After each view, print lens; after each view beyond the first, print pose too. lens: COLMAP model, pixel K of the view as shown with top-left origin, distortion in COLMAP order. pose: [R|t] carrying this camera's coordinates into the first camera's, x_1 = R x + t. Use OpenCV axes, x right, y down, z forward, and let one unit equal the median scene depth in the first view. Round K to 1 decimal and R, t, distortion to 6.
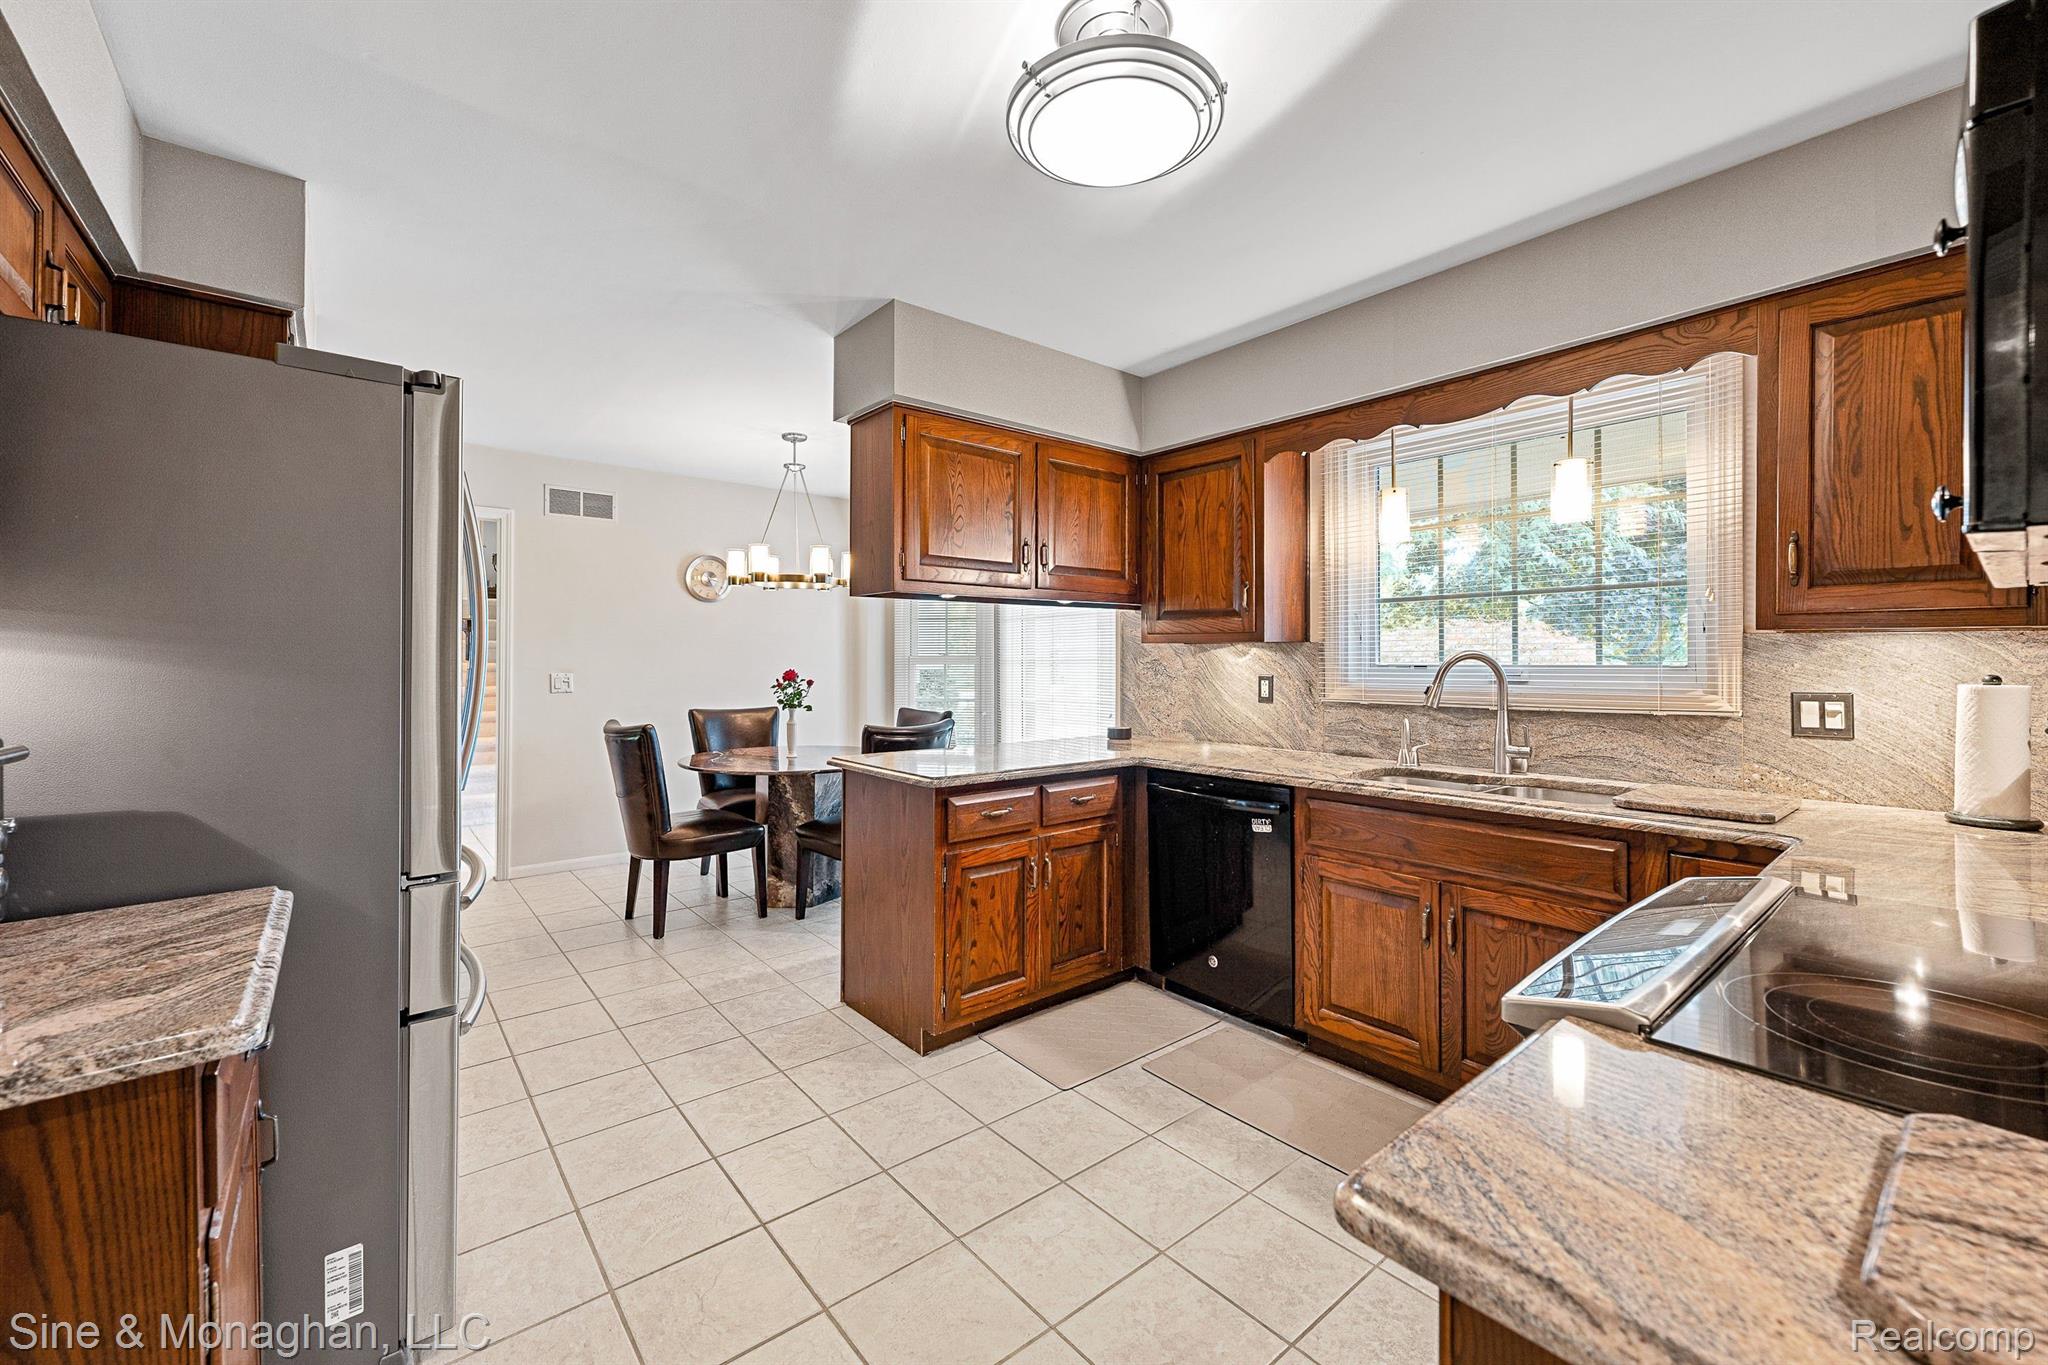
lens RADIAL K [[831.0, 0, 1021.4], [0, 831.0, 650.5], [0, 0, 1]] dist [-0.000856, -0.000026]
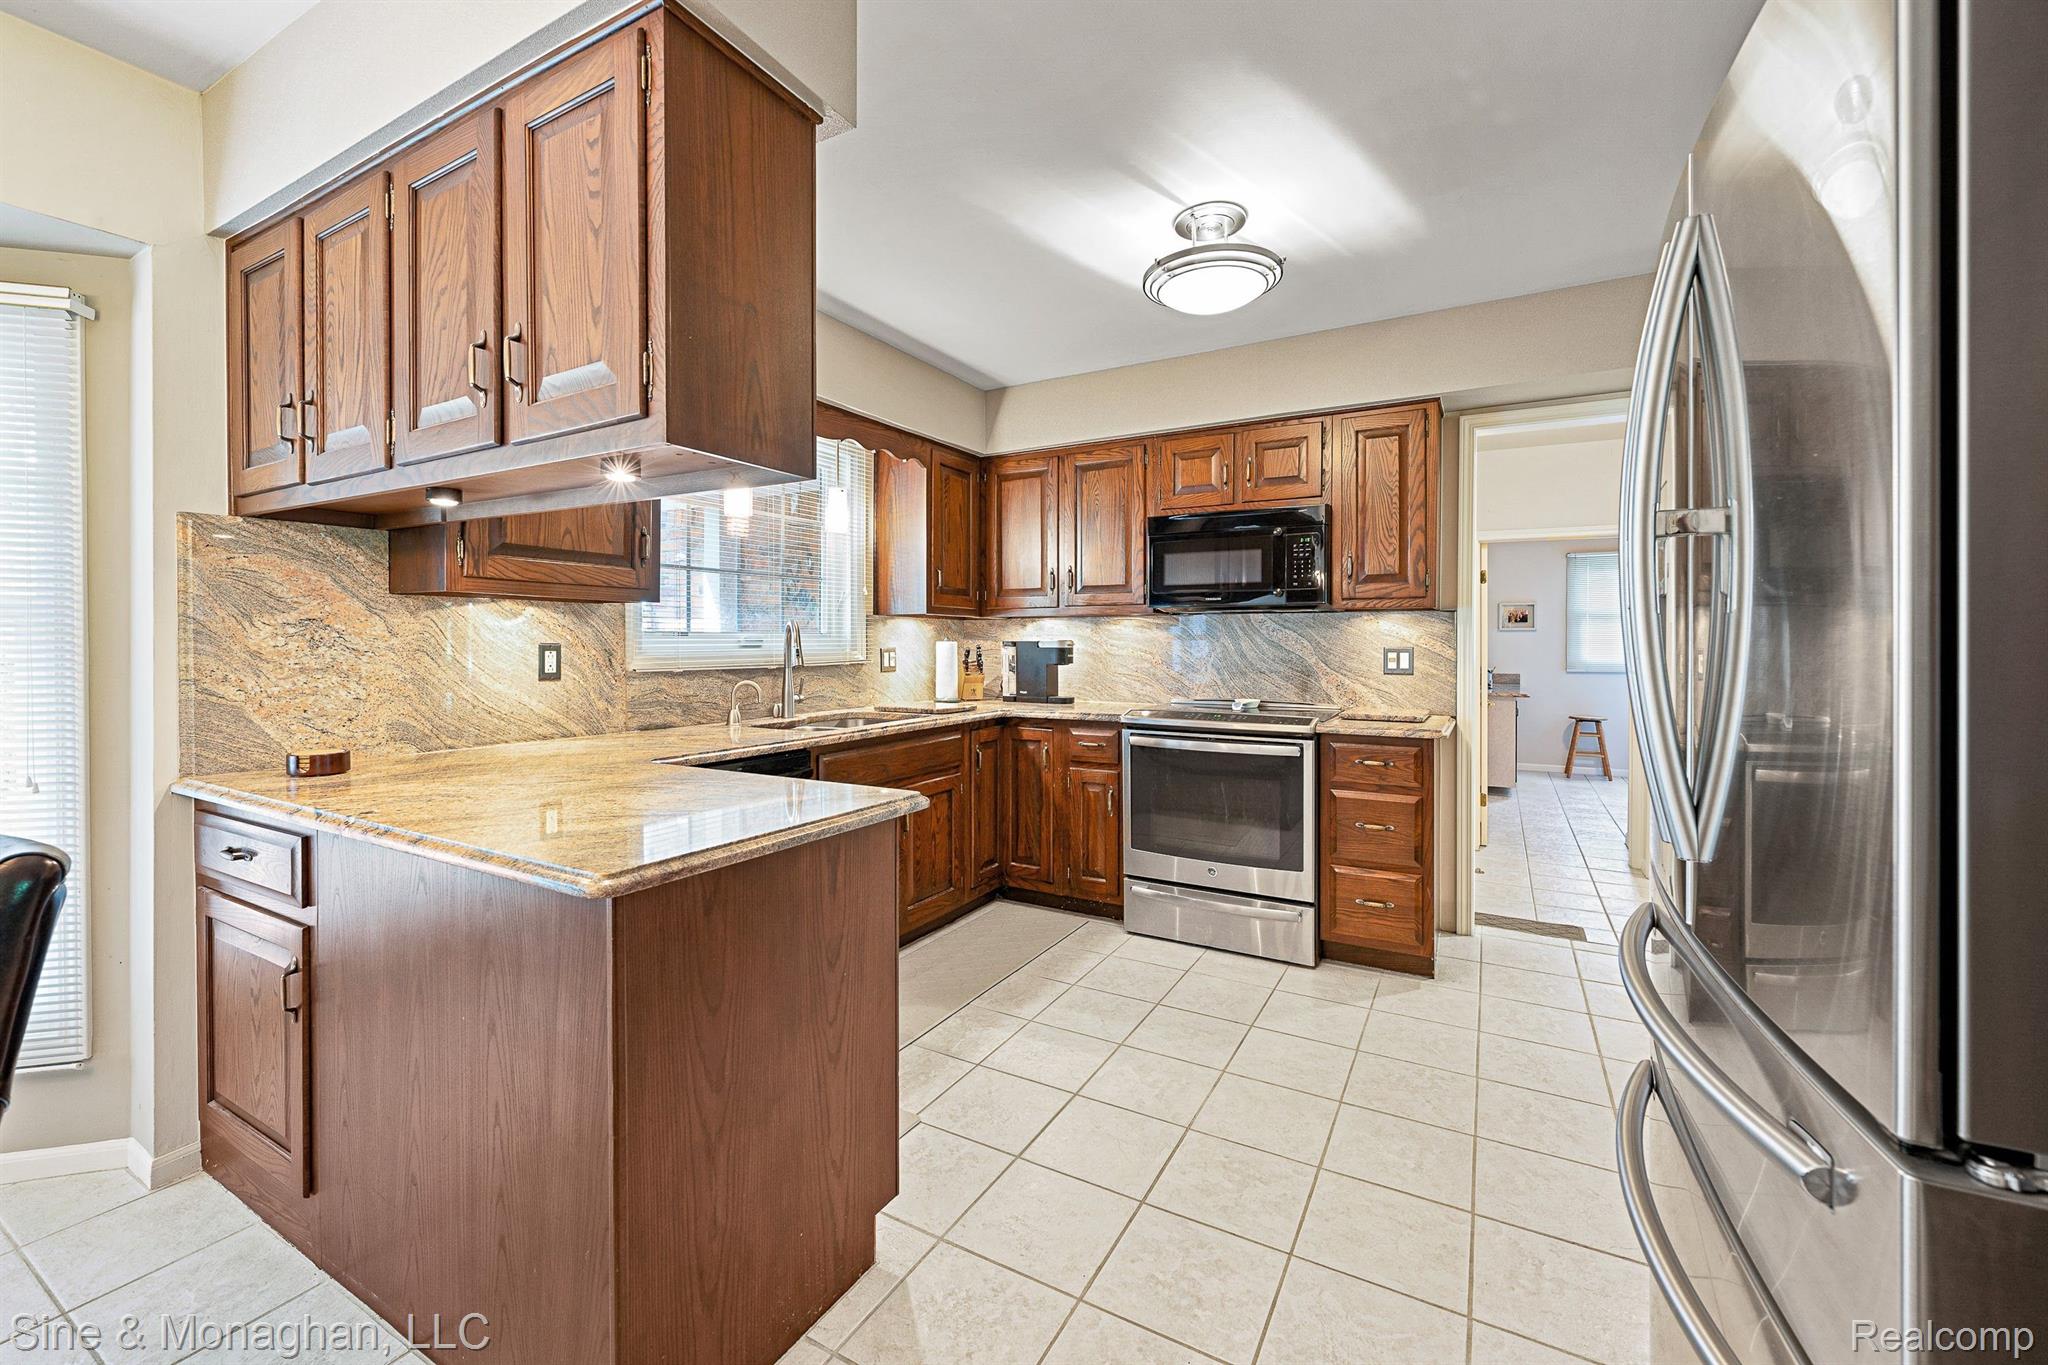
lens RADIAL K [[831.0, 0, 1021.4], [0, 831.0, 650.5], [0, 0, 1]] dist [-0.000856, -0.000026]
pose [[-0.362581, -0.009811, 0.931901, -0.601846], [-0.010772, 0.999922, 0.006336, 0.028110], [-0.931890, -0.007741, -0.362658, 0.936130]]
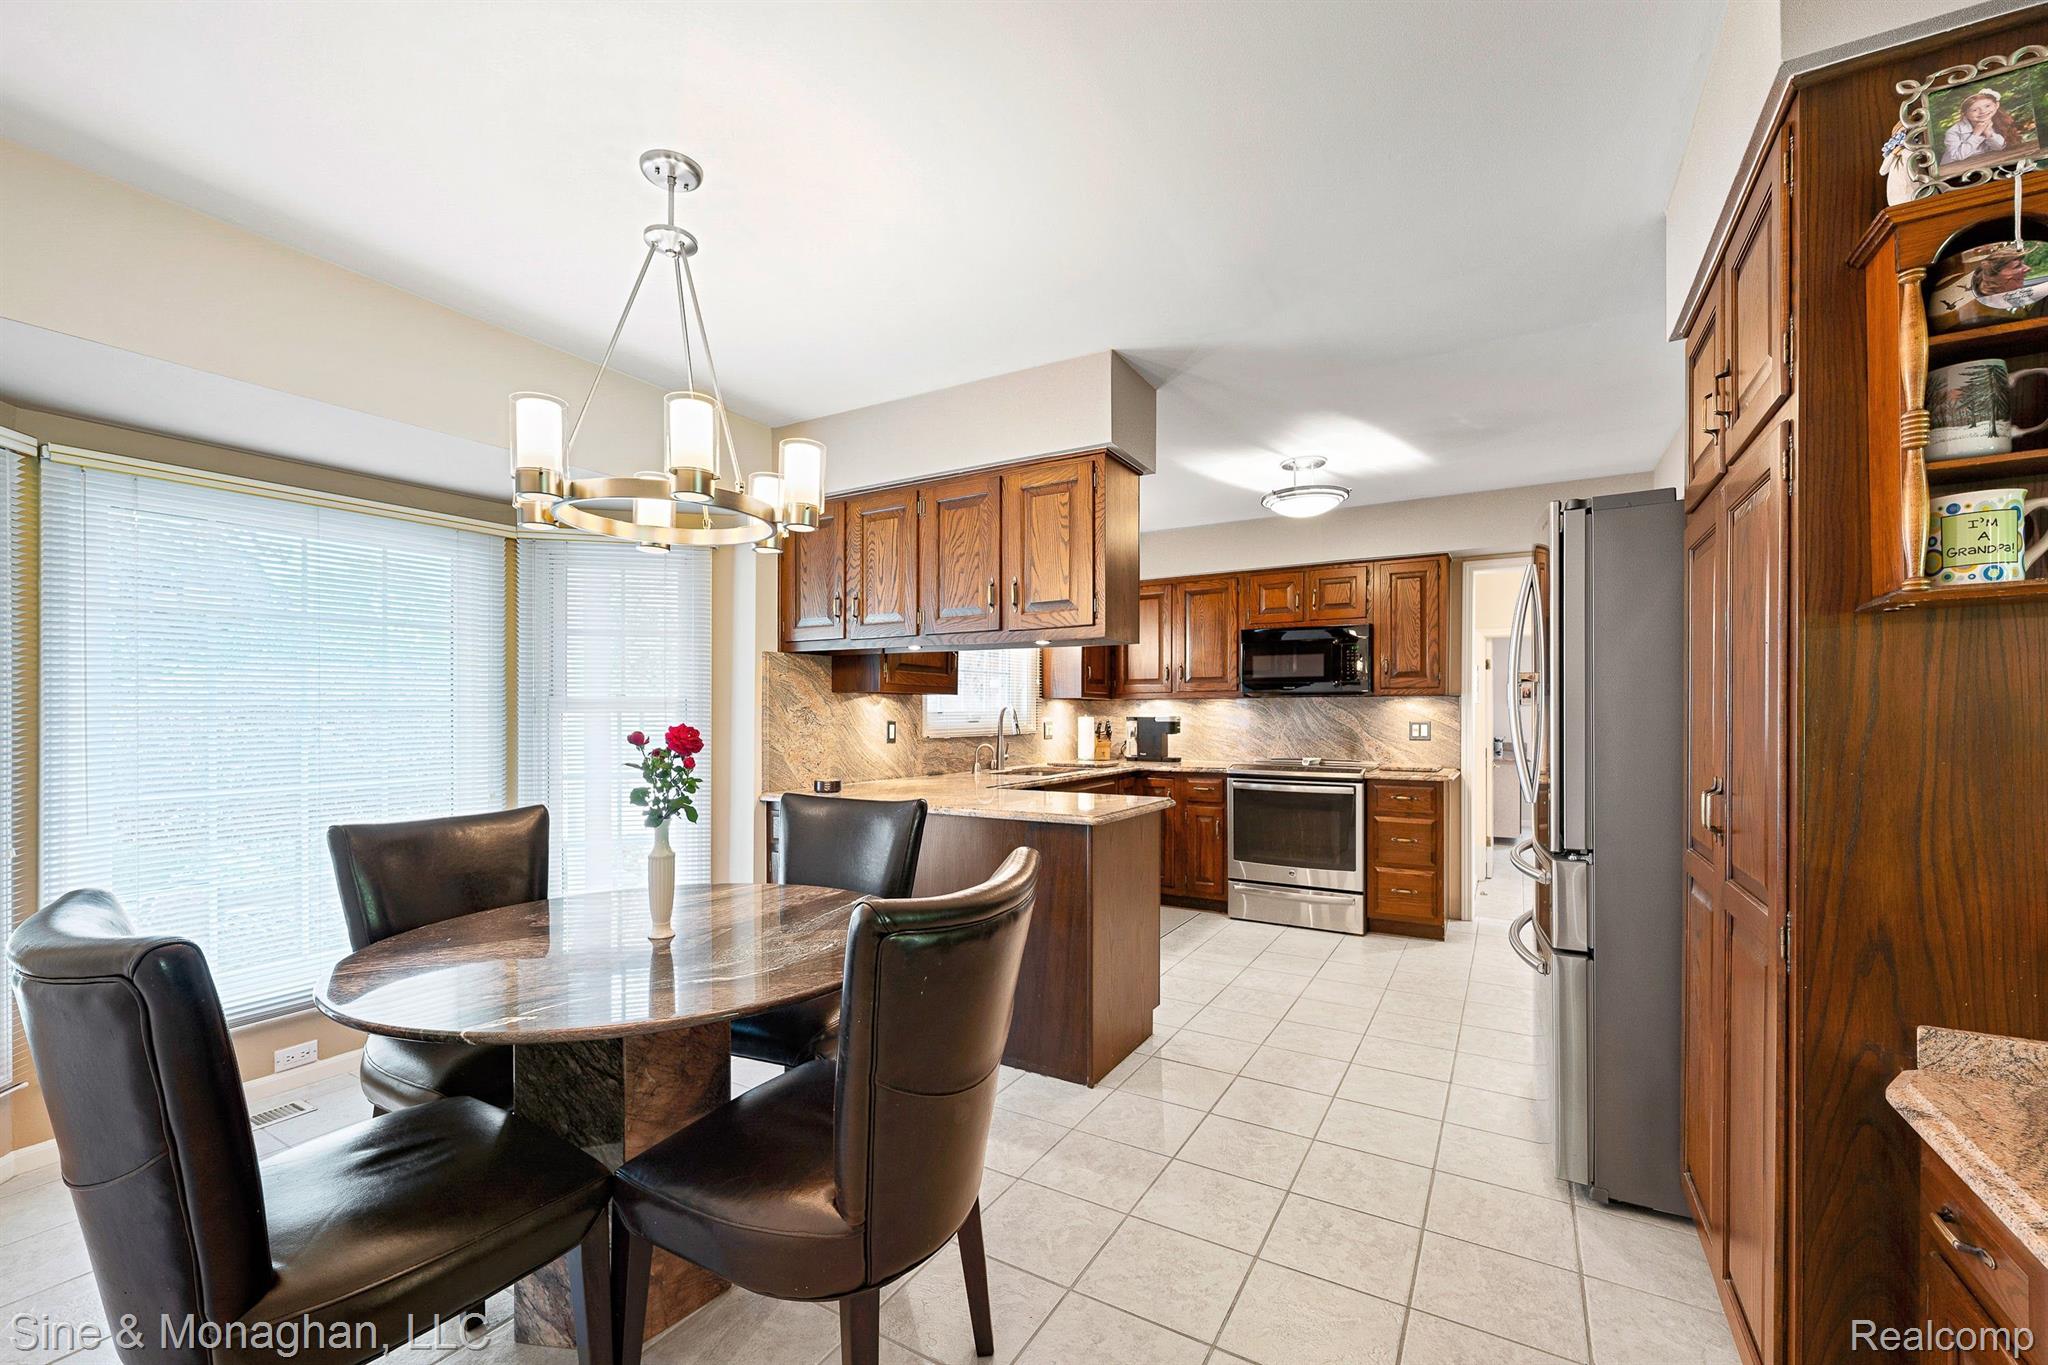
lens RADIAL K [[840.4, 0, 1008.0], [0, 840.4, 722.4], [0, 0, 1]] dist [0.000856, 0.000010]
pose [[-0.334826, -0.009722, 0.942230, -0.997083], [-0.008938, 0.999935, 0.007142, 0.023456], [-0.942238, -0.006030, -0.334891, 1.340801]]
